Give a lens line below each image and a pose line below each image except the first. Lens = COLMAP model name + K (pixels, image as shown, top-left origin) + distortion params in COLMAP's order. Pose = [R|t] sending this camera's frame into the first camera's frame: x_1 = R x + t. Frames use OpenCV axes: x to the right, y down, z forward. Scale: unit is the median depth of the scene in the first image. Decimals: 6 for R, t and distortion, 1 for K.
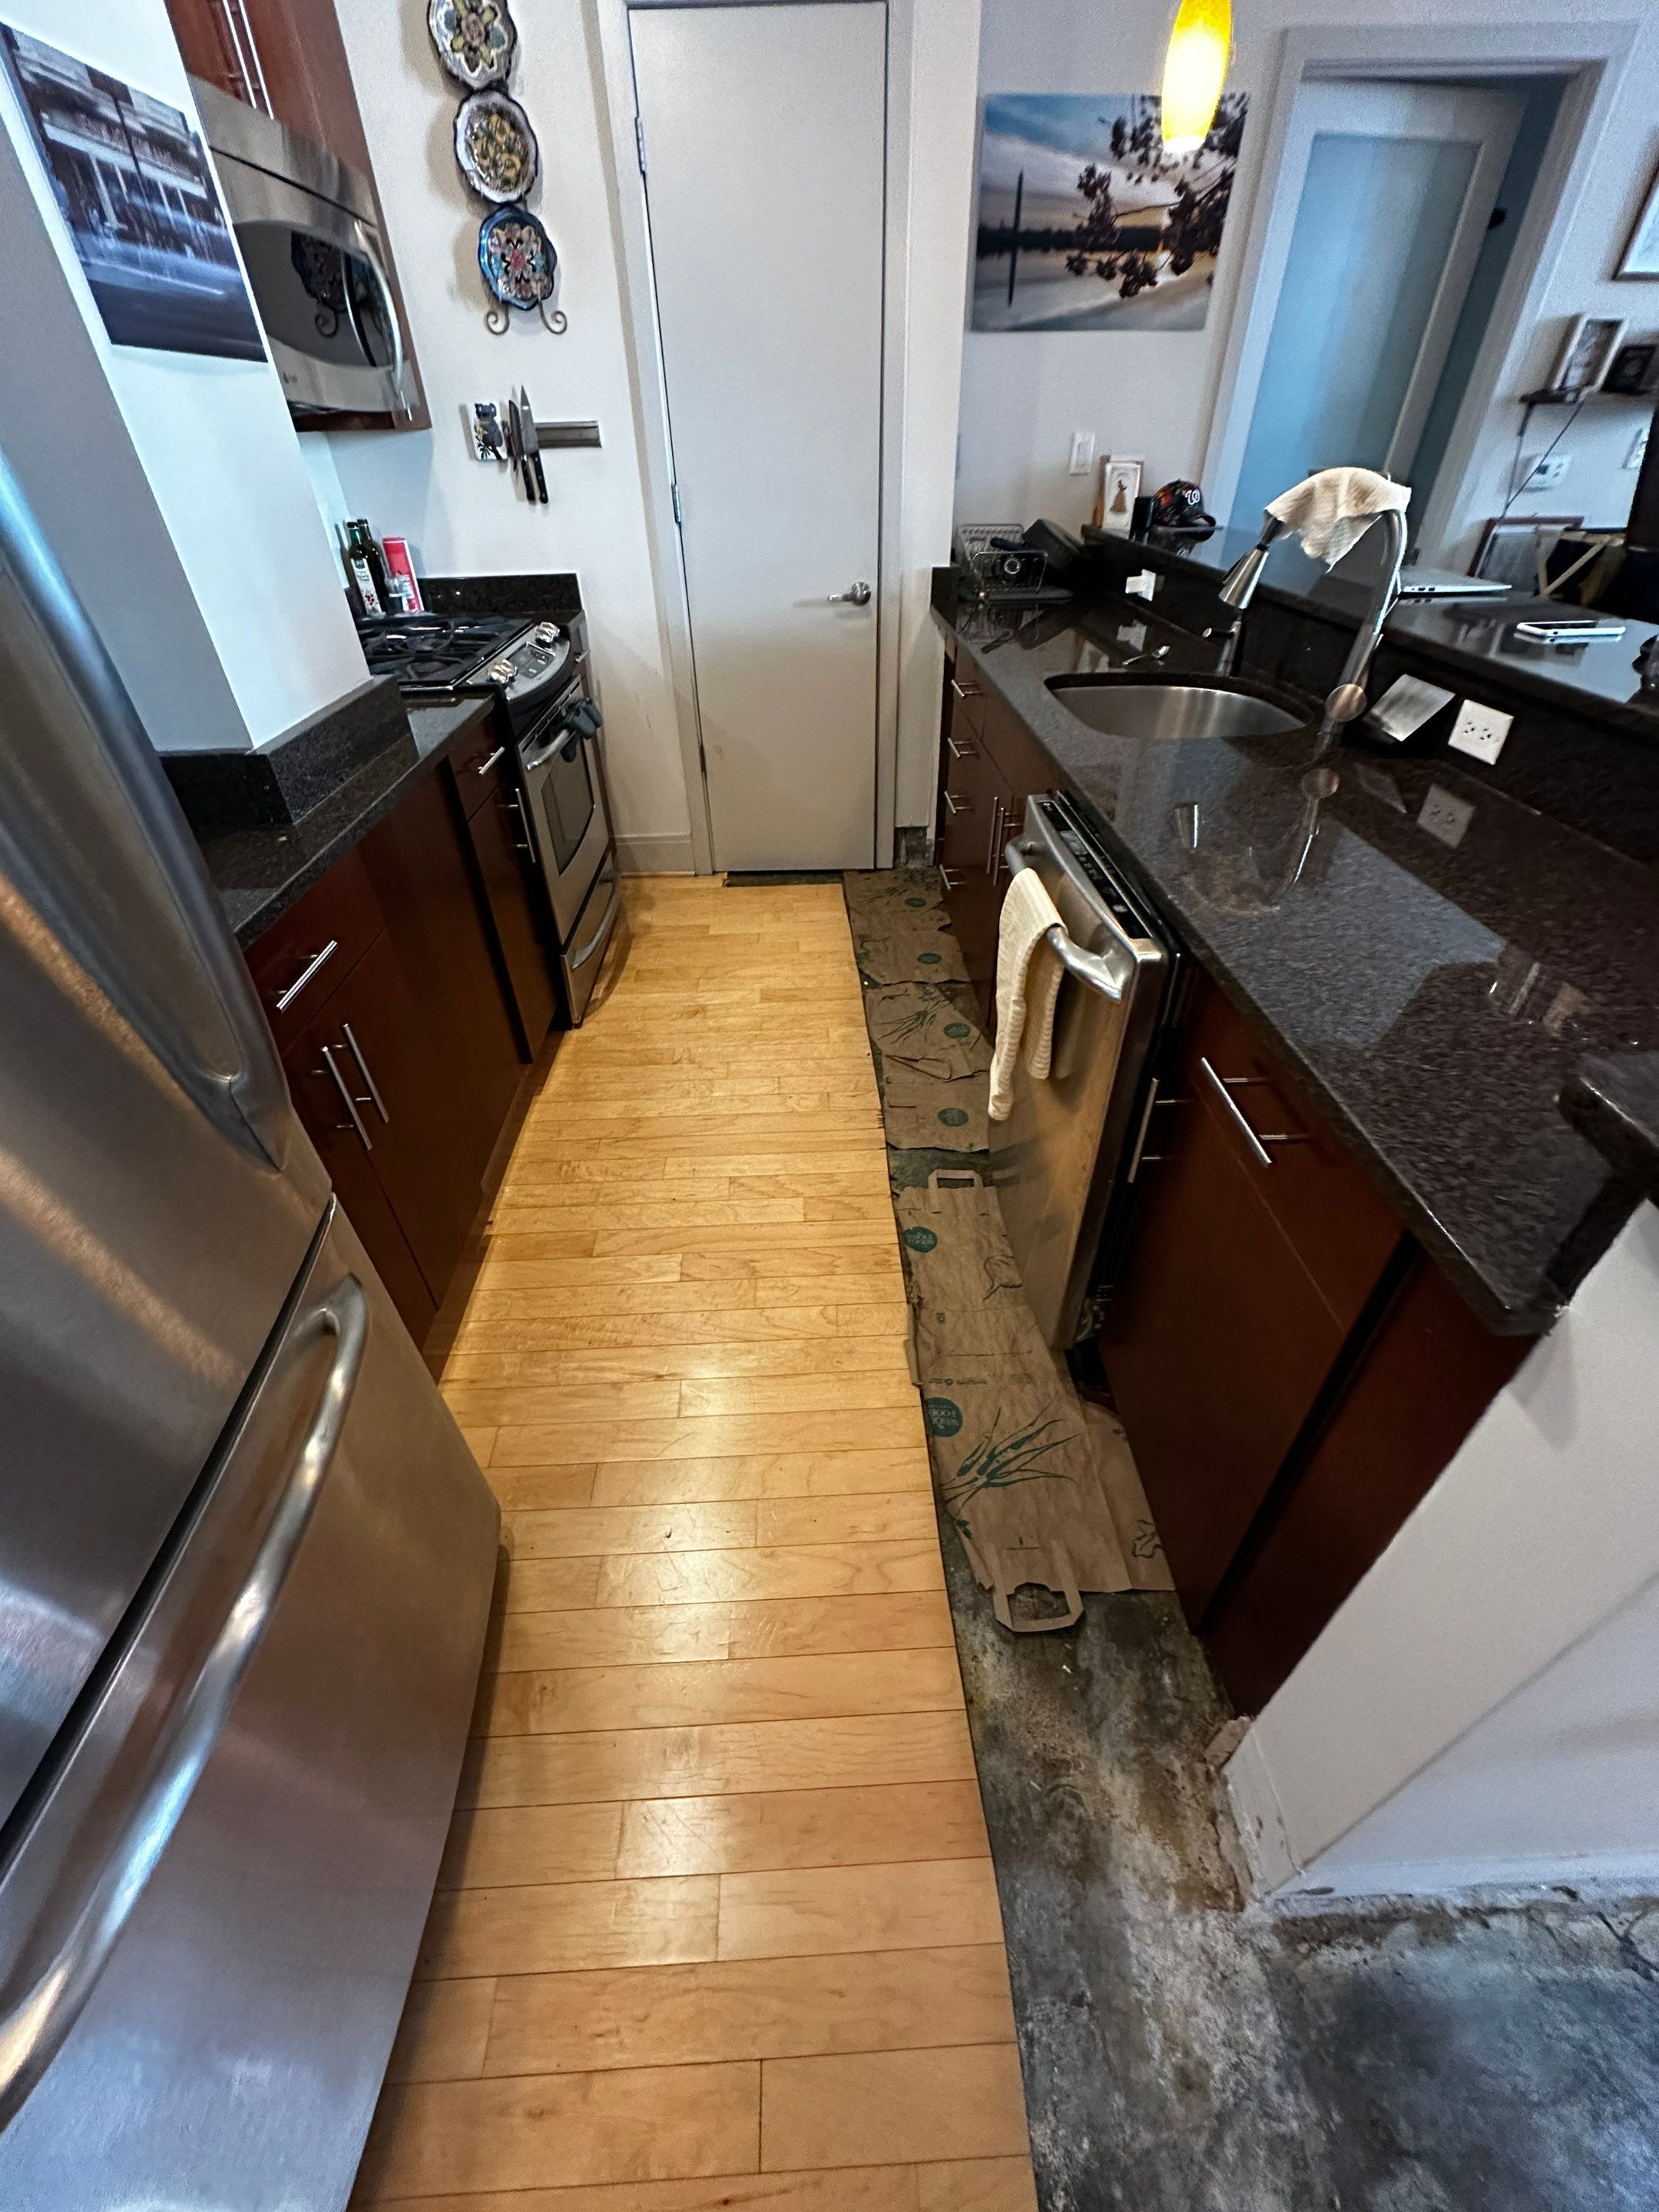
lens RADIAL K [[878.9, 0, 832.8], [0, 878.9, 1103.0], [0, 0, 1]] dist [0.002214, -0.000006]
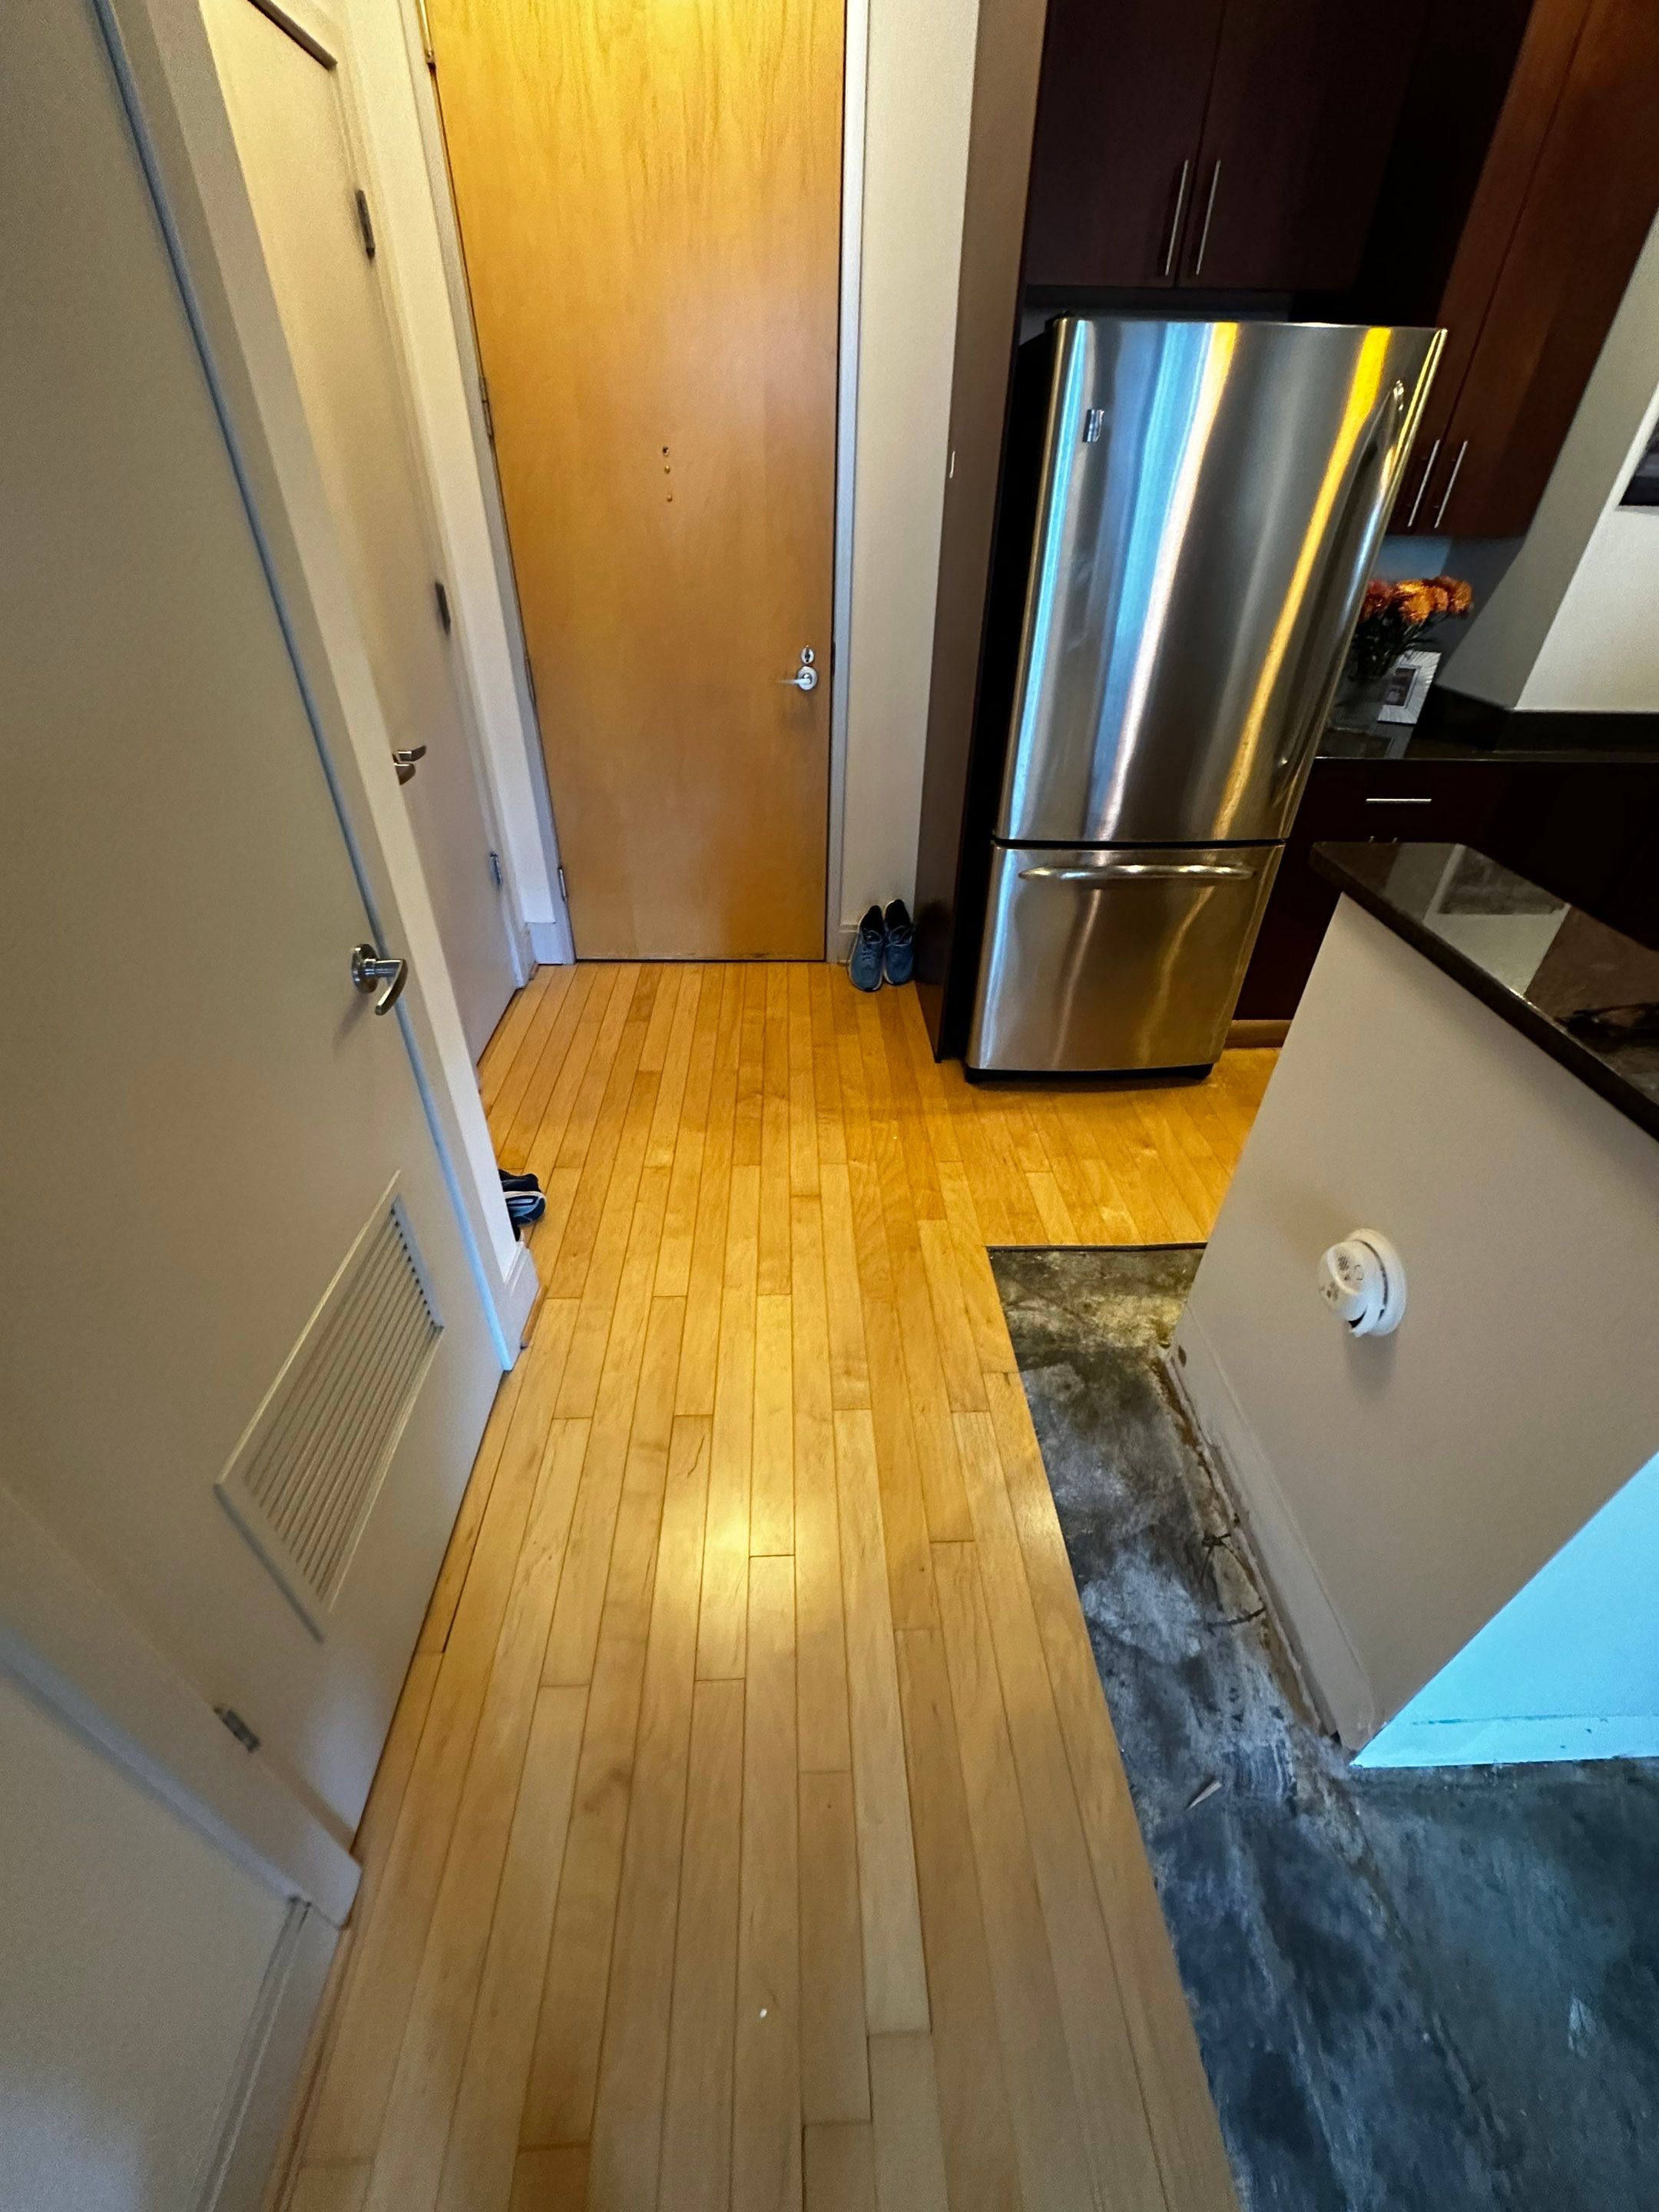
lens RADIAL K [[878.9, 0, 826.5], [0, 878.9, 1106.5], [0, 0, 1]] dist [0.002214, -0.000006]
pose [[-0.006071, 0.594624, -0.803981, 1.702991], [-0.620170, 0.628462, 0.469494, 0.184105], [0.784444, 0.501456, 0.364953, -0.478834]]
